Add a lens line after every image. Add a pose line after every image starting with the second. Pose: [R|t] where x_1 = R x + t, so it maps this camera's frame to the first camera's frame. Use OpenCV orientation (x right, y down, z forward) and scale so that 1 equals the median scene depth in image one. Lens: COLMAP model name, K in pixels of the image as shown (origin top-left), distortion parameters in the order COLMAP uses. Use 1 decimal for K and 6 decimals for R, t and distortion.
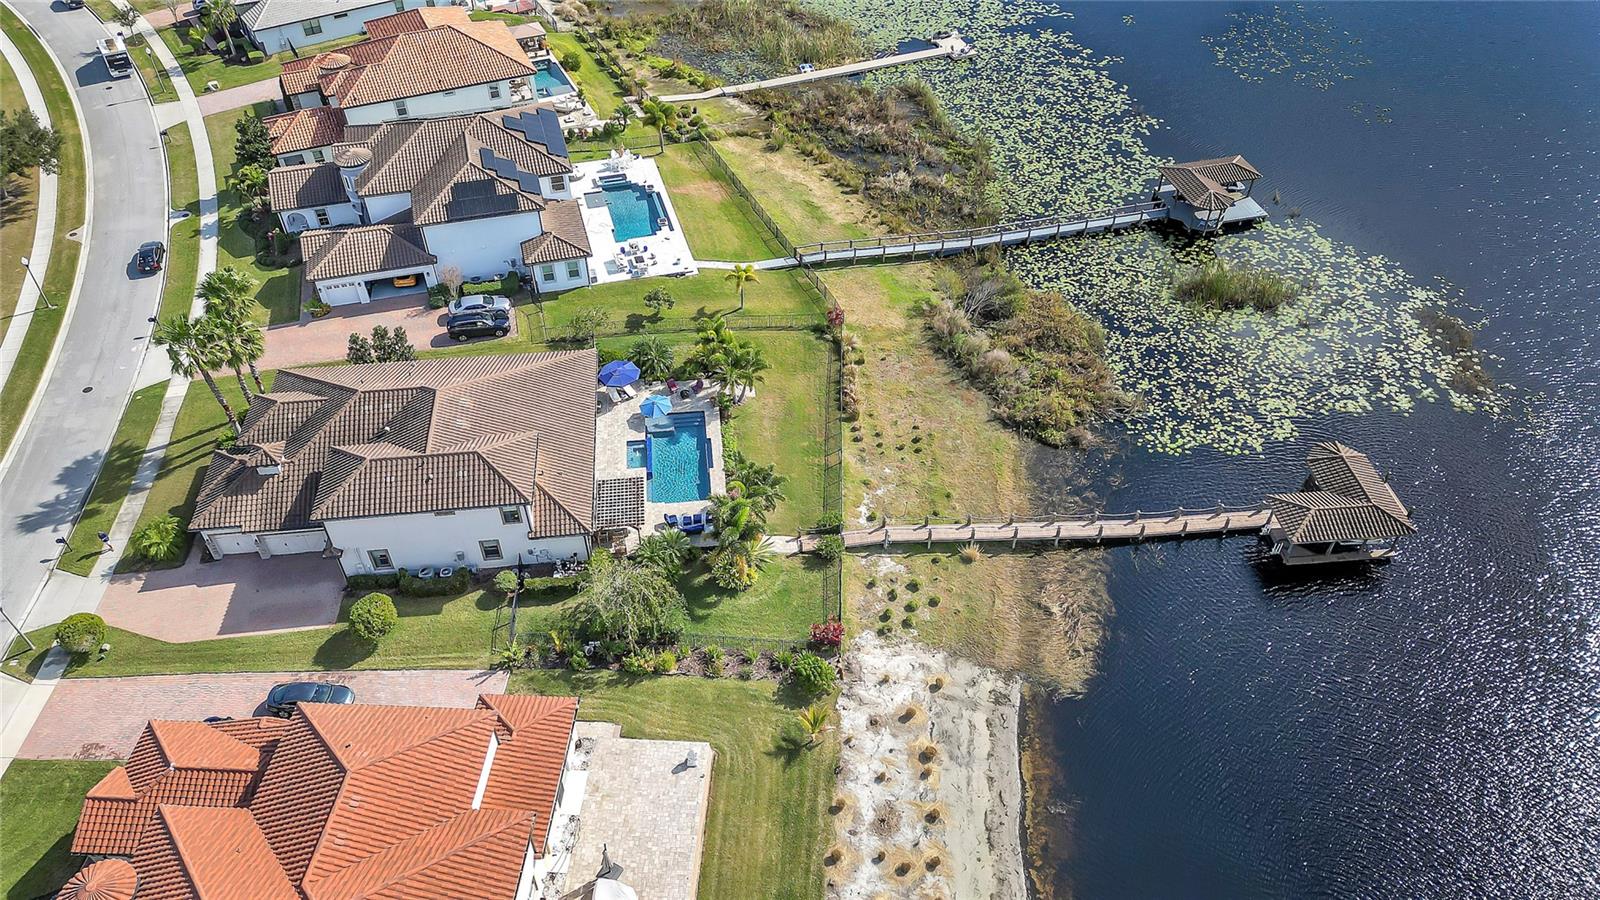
lens RADIAL K [[1109.8, 0, 801.5], [0, 1109.8, 442.3], [0, 0, 1]] dist [0.055869, -0.046490]
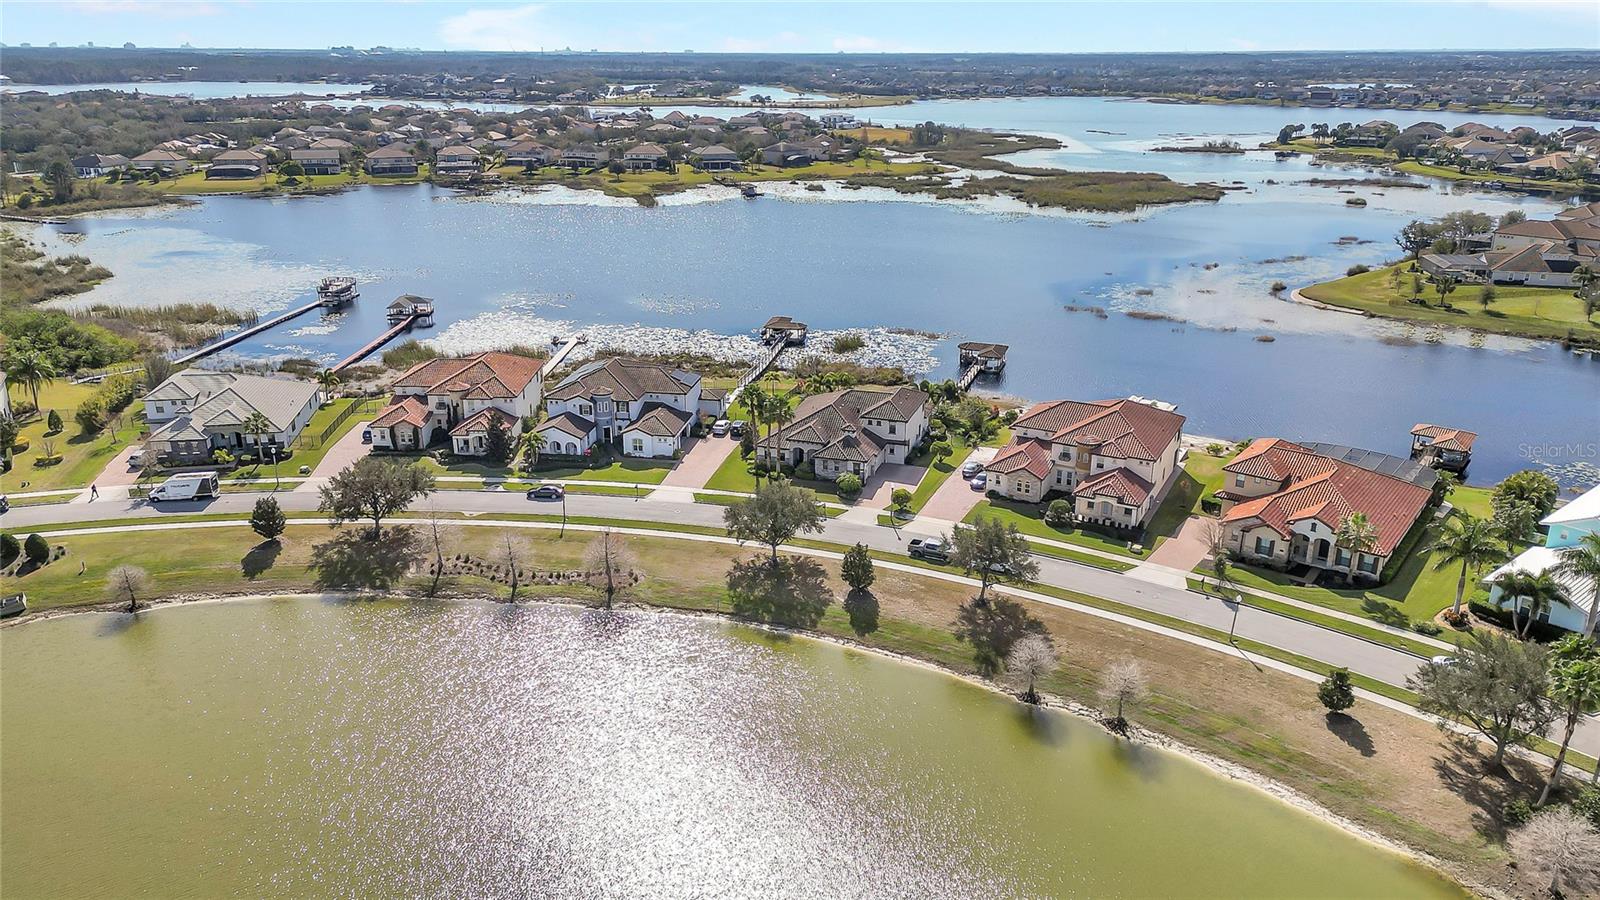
lens RADIAL K [[1109.8, 0, 785.6], [0, 1109.8, 450.5], [0, 0, 1]] dist [0.055869, -0.046490]
pose [[0.433007, -0.304238, 0.848495, -1.860143], [0.614895, 0.787990, -0.031252, 0.027737], [-0.659097, 0.535267, 0.528280, 0.029985]]
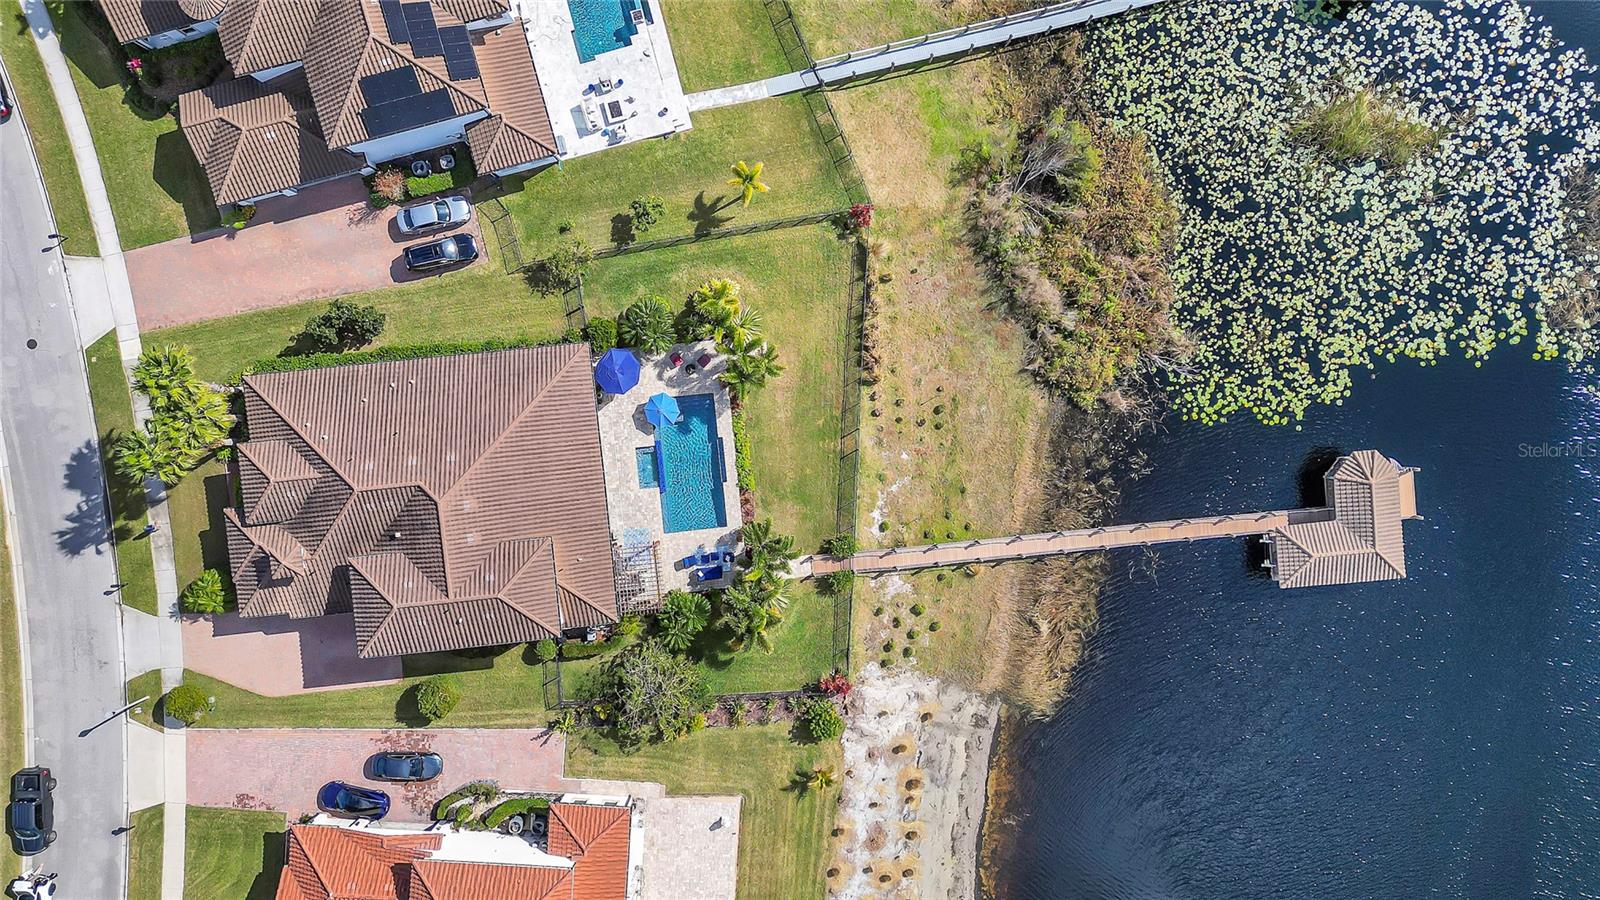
lens RADIAL K [[1109.8, 0, 802.2], [0, 1109.8, 448.8], [0, 0, 1]] dist [0.055869, -0.046490]
pose [[0.999880, 0.015465, 0.000554, -0.012567], [-0.010676, 0.663453, 0.748142, -0.674769], [0.011202, -0.748058, 0.663538, 0.340550]]
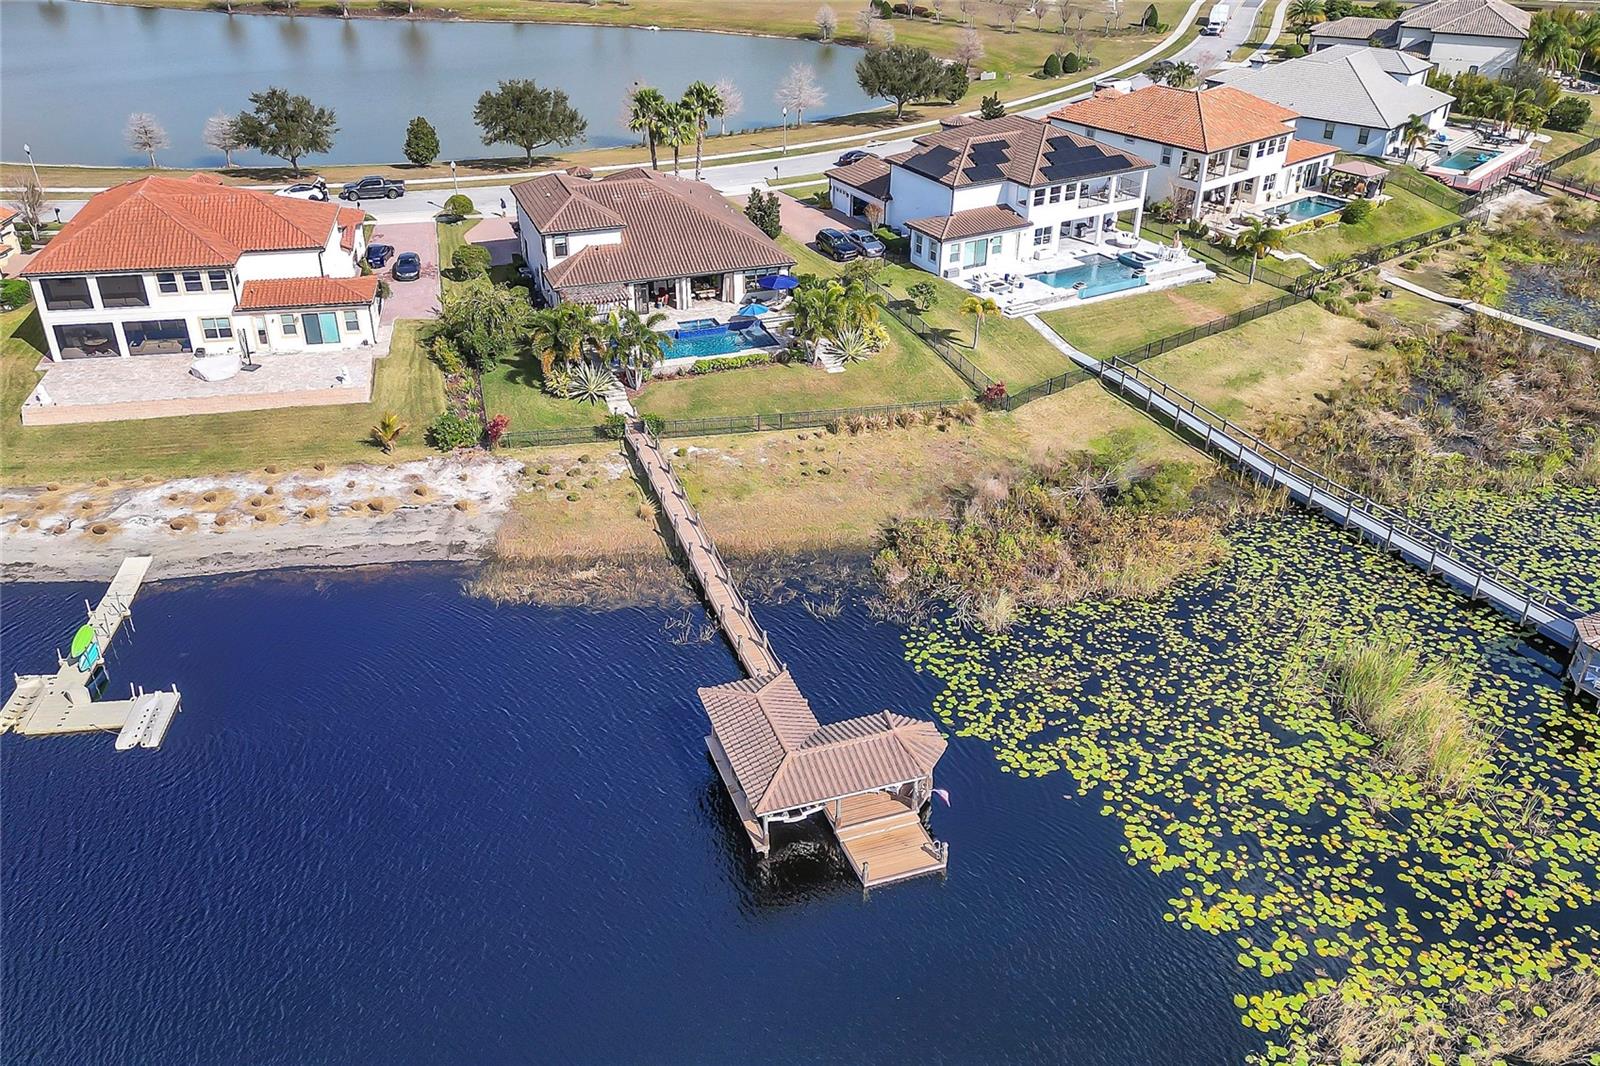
lens RADIAL K [[1347.5, 0, 794.1], [0, 1347.5, 500.1], [0, 0, 1]] dist [0.065055, -0.044760]
pose [[0.233165, 0.460166, -0.856669, 0.952477], [-0.663443, 0.719358, 0.205835, -0.175449], [0.710970, 0.520357, 0.473023, 0.512719]]
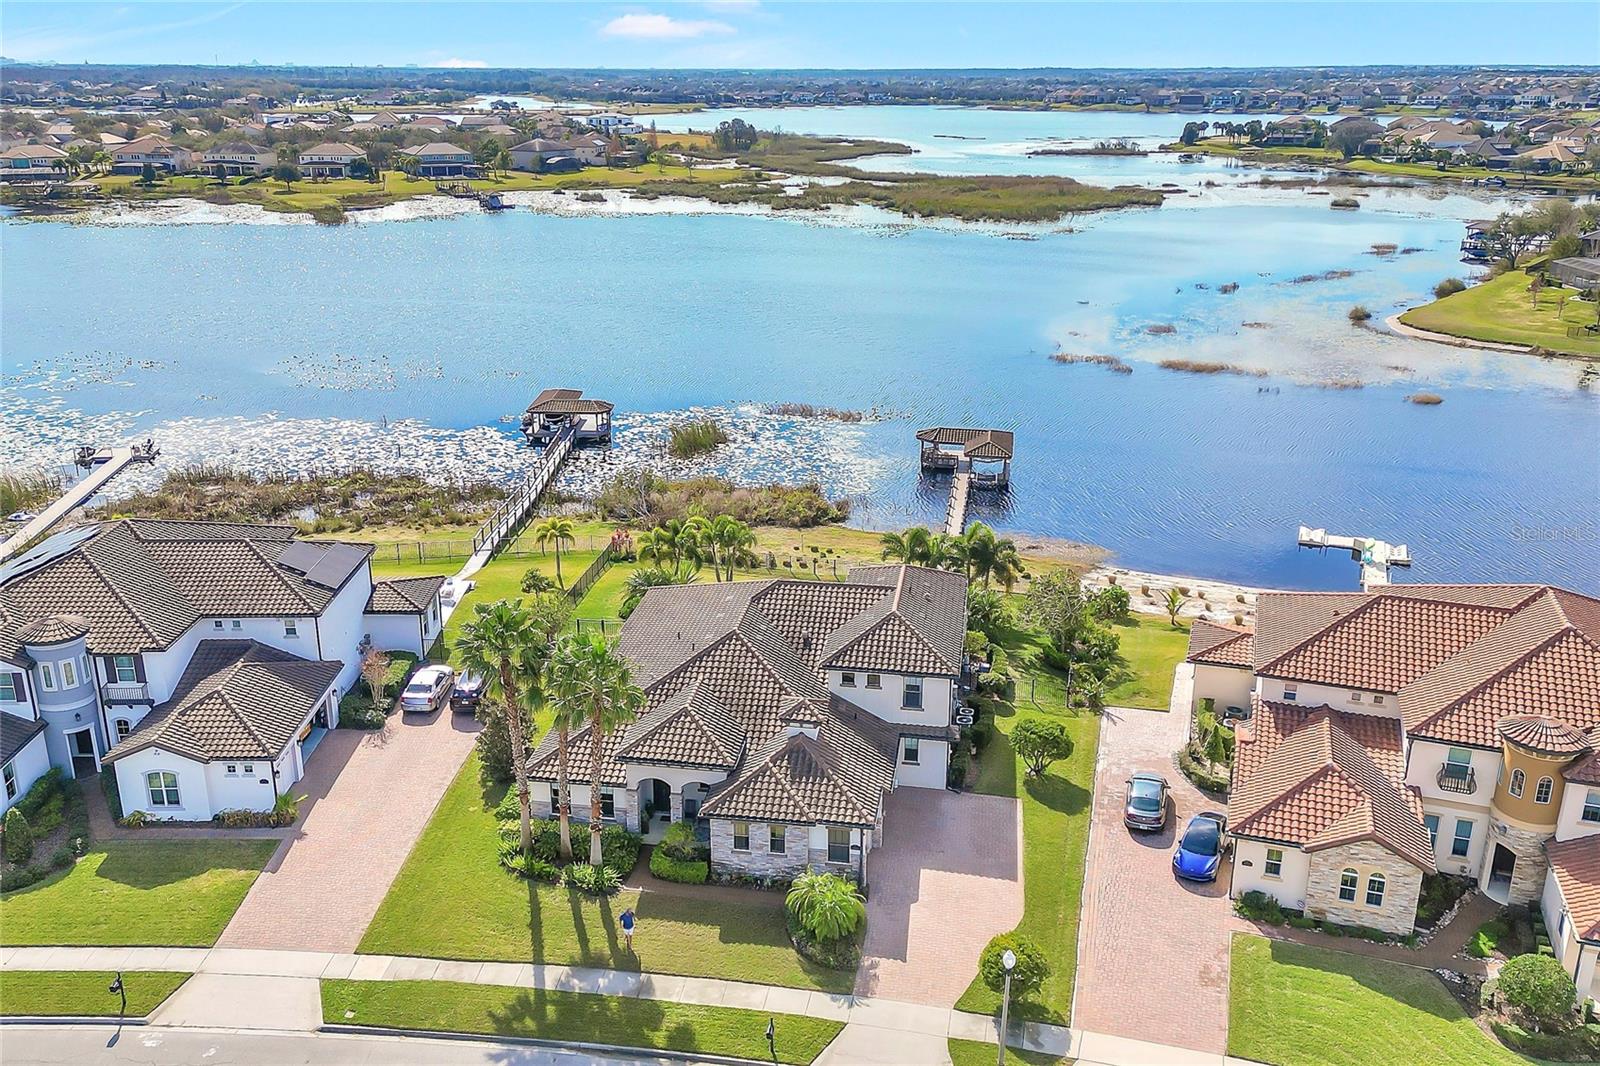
lens RADIAL K [[1347.5, 0, 762.7], [0, 1347.5, 517.1], [0, 0, 1]] dist [0.065055, -0.044760]
pose [[0.284848, -0.303536, 0.909245, -0.997754], [0.653546, 0.755399, 0.047435, -0.112279], [-0.701242, 0.580722, 0.413549, 0.499751]]
